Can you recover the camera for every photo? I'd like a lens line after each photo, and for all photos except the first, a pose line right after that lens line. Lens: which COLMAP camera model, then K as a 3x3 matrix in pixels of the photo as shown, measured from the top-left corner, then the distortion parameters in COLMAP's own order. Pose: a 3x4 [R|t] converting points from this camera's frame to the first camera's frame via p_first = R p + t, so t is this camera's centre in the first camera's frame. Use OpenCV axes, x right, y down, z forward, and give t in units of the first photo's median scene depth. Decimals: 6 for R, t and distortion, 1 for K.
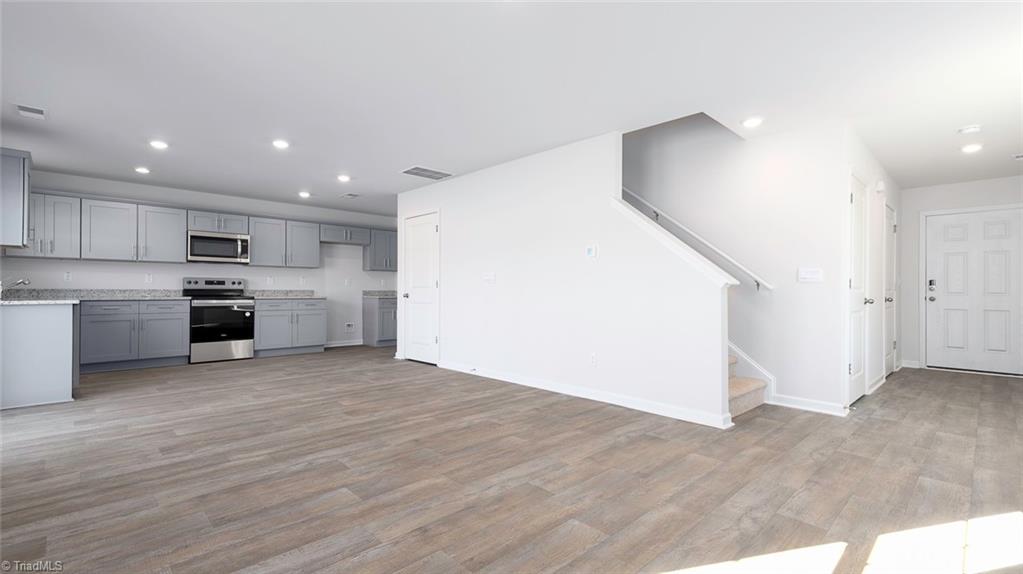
lens RADIAL K [[463.0, 0, 510.3], [0, 463.0, 286.6], [0, 0, 1]] dist [0.000035, 0.000264]
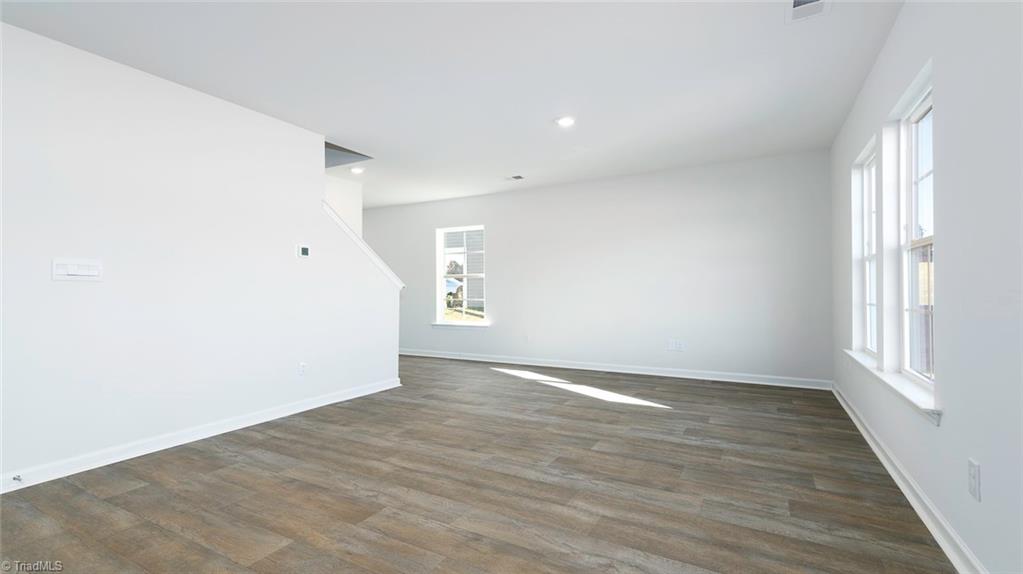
lens RADIAL K [[463.0, 0, 509.9], [0, 463.0, 286.7], [0, 0, 1]] dist [0.000035, 0.000264]
pose [[-0.305911, 0.004160, 0.952051, -1.338136], [-0.000954, 0.999989, -0.004676, -0.002633], [-0.952060, -0.002339, -0.305904, 1.430612]]
